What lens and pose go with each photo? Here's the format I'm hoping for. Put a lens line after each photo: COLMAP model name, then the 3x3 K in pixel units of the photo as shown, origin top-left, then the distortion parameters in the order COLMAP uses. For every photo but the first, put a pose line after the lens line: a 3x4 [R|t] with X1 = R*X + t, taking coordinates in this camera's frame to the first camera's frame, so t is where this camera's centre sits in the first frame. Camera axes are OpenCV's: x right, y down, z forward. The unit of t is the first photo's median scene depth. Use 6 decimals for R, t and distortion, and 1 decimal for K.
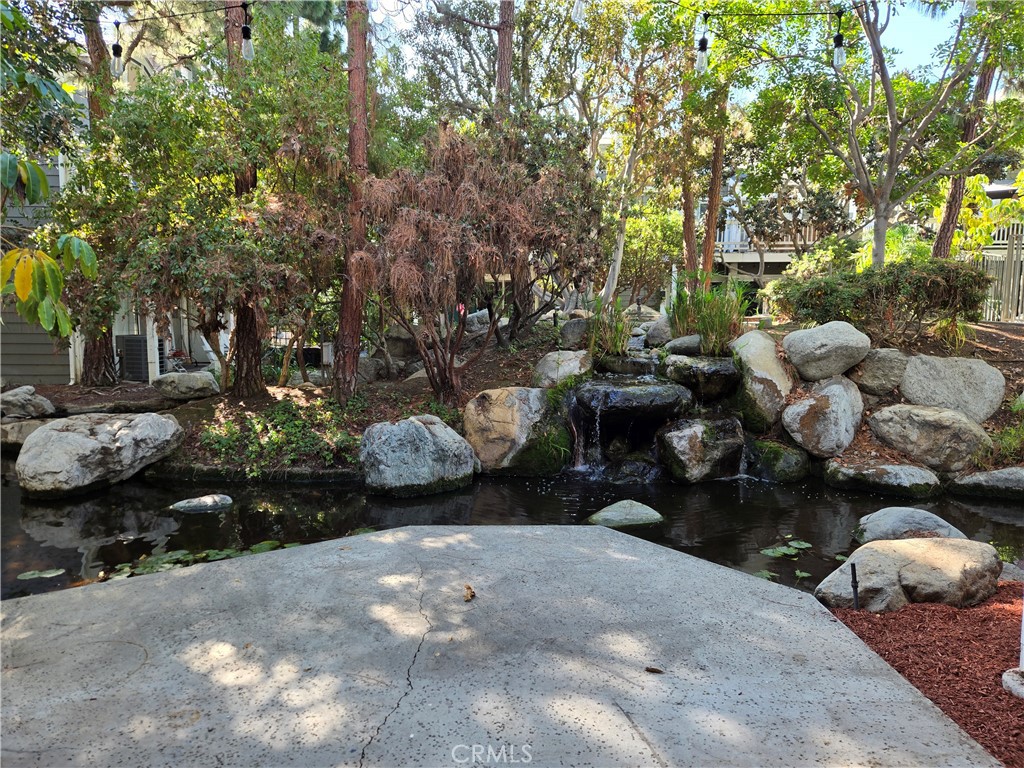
lens RADIAL K [[678.1, 0, 503.8], [0, 678.1, 376.0], [0, 0, 1]] dist [0.089721, -0.072862]
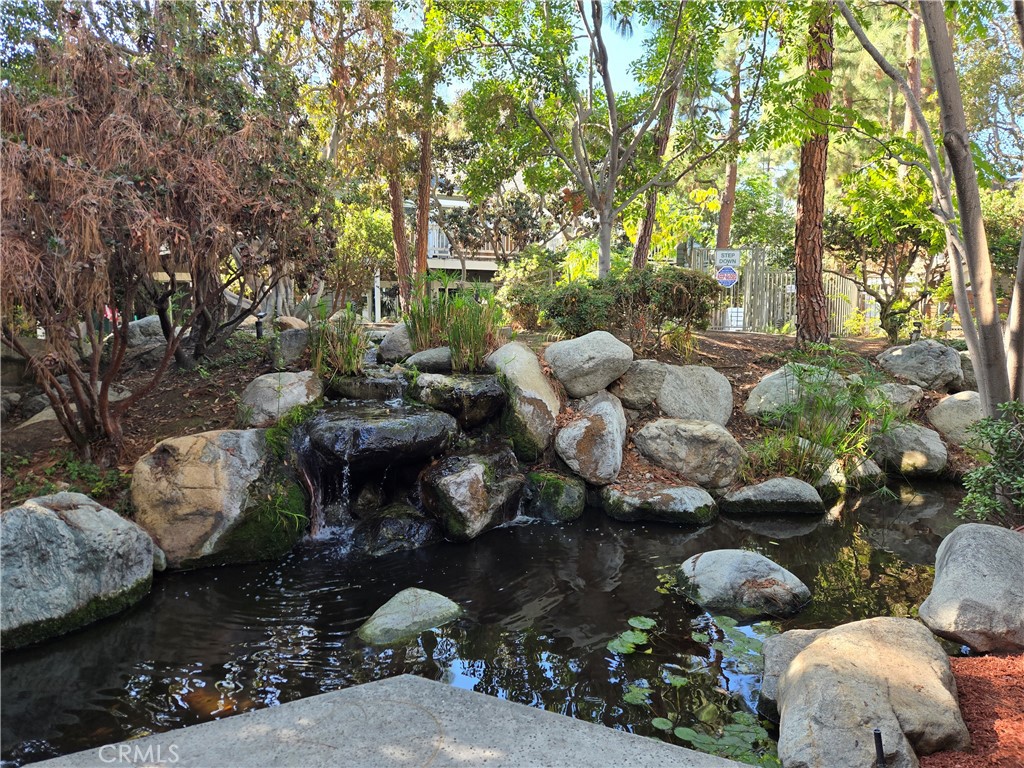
lens RADIAL K [[678.1, 0, 503.8], [0, 678.1, 376.0], [0, 0, 1]] dist [0.089721, -0.072862]
pose [[0.898333, -0.040715, 0.437423, -0.024724], [0.044670, 0.999001, 0.001248, -0.027834], [-0.437037, 0.018419, 0.899255, 0.259727]]
